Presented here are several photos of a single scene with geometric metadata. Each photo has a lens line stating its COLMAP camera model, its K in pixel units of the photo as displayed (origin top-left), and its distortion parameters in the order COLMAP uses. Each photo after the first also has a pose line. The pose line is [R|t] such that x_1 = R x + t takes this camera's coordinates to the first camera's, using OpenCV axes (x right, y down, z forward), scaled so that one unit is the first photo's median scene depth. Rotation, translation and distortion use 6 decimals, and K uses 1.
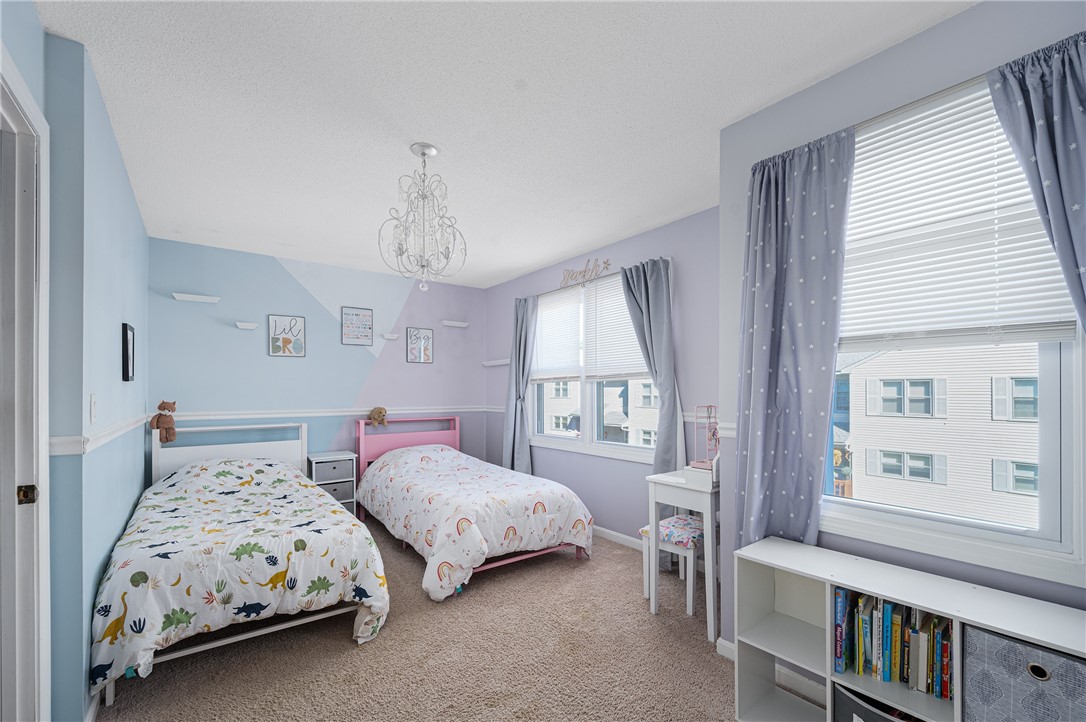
lens RADIAL K [[434.2, 0, 551.8], [0, 434.2, 399.3], [0, 0, 1]] dist [-0.001306, 0.000070]
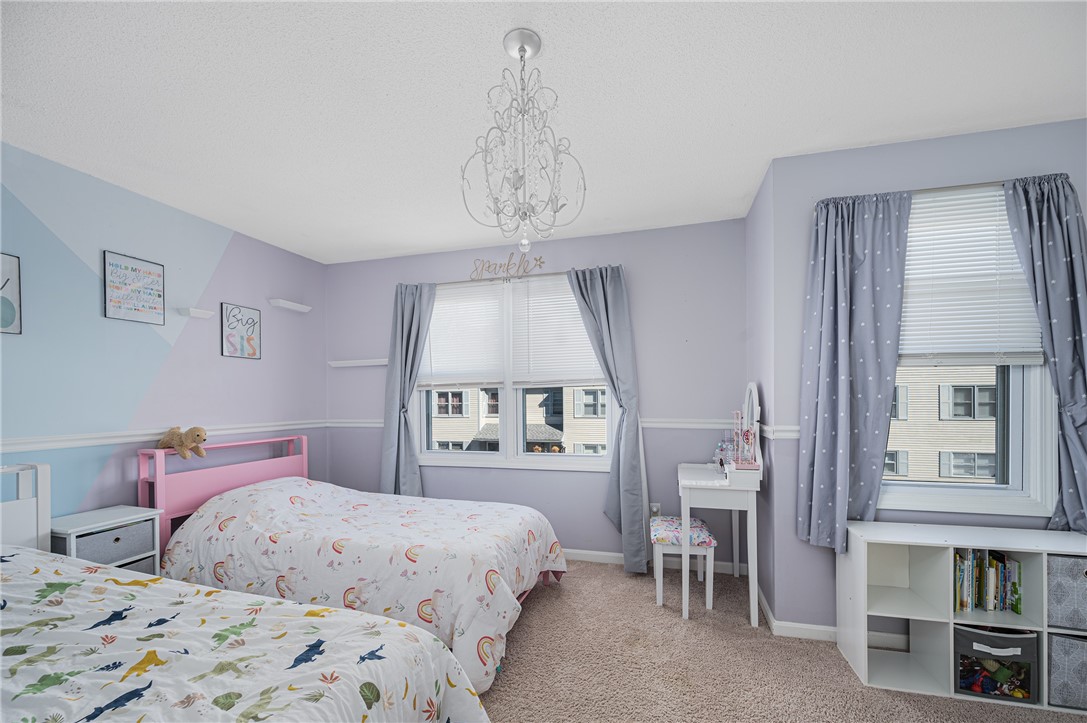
lens RADIAL K [[421.0, 0, 547.6], [0, 421.0, 408.7], [0, 0, 1]] dist [-0.000333, -0.000271]
pose [[0.812702, -0.018145, 0.582398, -0.438688], [0.016545, 0.999831, 0.008062, -0.004839], [-0.582445, 0.003084, 0.812864, 0.292736]]
